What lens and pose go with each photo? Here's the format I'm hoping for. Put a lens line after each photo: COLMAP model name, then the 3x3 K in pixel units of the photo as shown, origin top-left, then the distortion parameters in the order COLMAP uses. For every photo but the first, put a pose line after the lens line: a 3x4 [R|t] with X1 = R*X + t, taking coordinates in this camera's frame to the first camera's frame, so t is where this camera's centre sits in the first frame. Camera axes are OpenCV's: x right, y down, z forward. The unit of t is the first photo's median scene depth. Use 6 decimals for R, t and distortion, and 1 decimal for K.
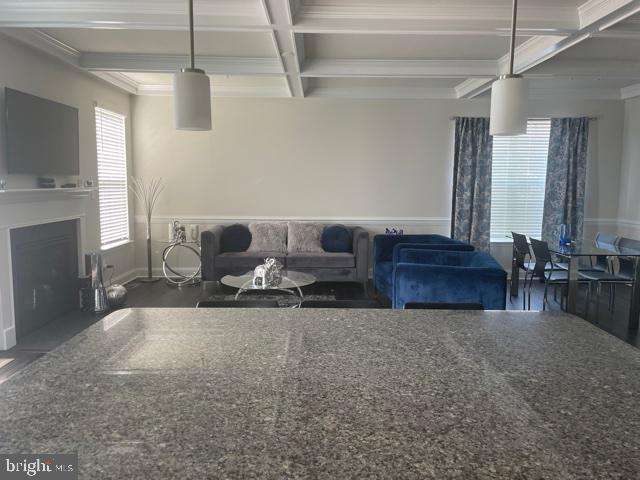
lens RADIAL K [[485.6, 0, 321.4], [0, 485.6, 236.3], [0, 0, 1]] dist [0.110140, -0.147476]
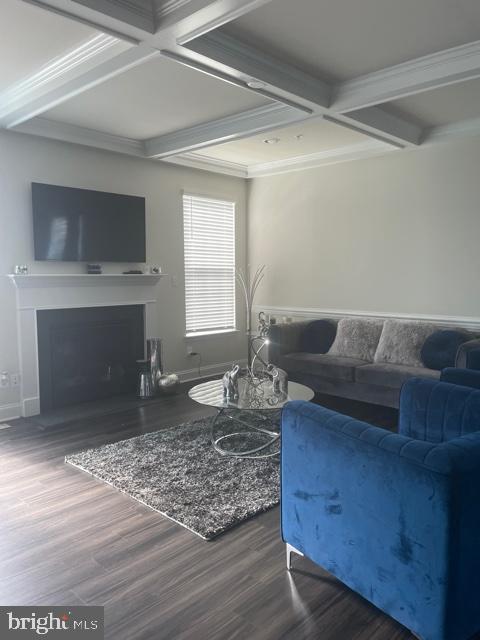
lens RADIAL K [[485.6, 0, 249.4], [0, 485.6, 322.4], [0, 0, 1]] dist [0.110140, -0.147476]
pose [[0.715837, 0.061585, -0.695547, 0.352523], [-0.071421, 0.997336, 0.014802, -0.026657], [0.694606, 0.039080, 0.718329, 0.385857]]
